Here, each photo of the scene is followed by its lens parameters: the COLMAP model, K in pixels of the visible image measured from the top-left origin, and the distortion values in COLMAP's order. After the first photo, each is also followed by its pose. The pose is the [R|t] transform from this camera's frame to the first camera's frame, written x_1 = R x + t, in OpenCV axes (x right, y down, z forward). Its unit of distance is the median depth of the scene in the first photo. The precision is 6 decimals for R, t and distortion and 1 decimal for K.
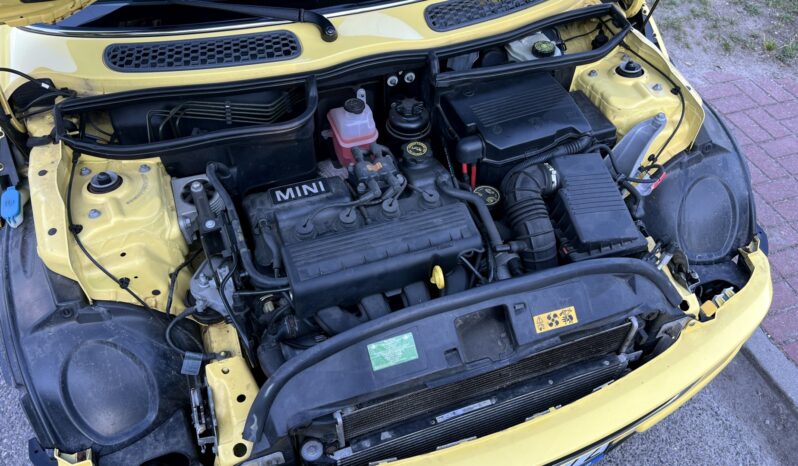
lens RADIAL K [[626.2, 0, 399.0], [0, 626.2, 233.0], [0, 0, 1]] dist [0.043455, -0.043298]
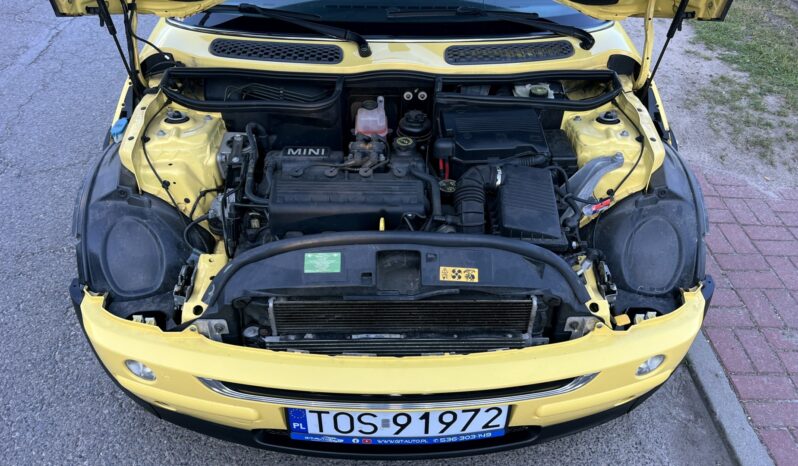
lens RADIAL K [[626.2, 0, 399.0], [0, 626.2, 233.0], [0, 0, 1]] dist [0.043455, -0.043298]
pose [[0.948828, 0.196854, -0.246928, 0.378686], [-0.236695, 0.960937, -0.143438, 0.235203], [0.209046, 0.194545, 0.958359, -0.185181]]
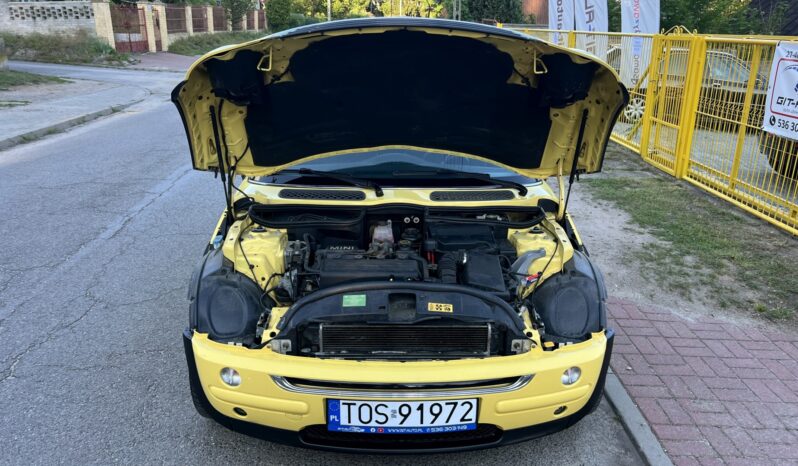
lens RADIAL K [[625.0, 0, 399.1], [0, 625.0, 227.6], [0, 0, 1]] dist [0.077344, -0.092888]
pose [[0.949876, 0.097922, -0.296896, 0.607256], [-0.233711, 0.853179, -0.466330, 0.769384], [0.207641, 0.512344, 0.833300, -0.685723]]
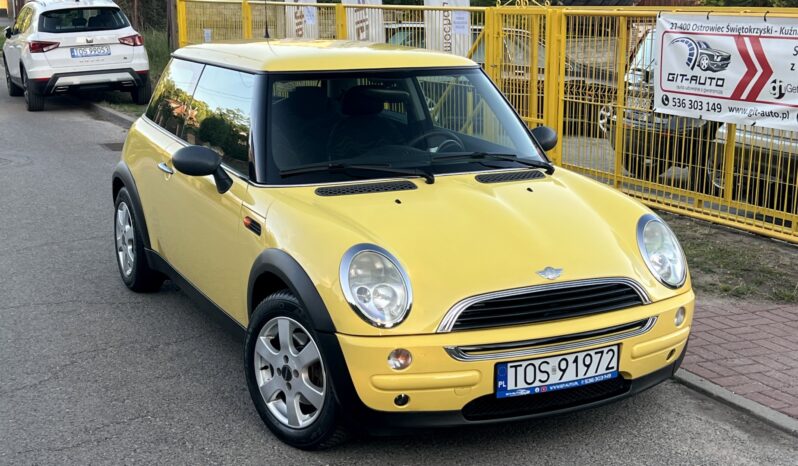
lens RADIAL K [[1107.0, 0, 399.1], [0, 1107.0, 253.4], [0, 0, 1]] dist [0.245889, -0.945839]
pose [[0.992576, -0.035832, 0.116226, -0.634841], [0.095744, 0.819506, -0.565016, 1.851626], [-0.075002, 0.571950, 0.816853, -1.698937]]
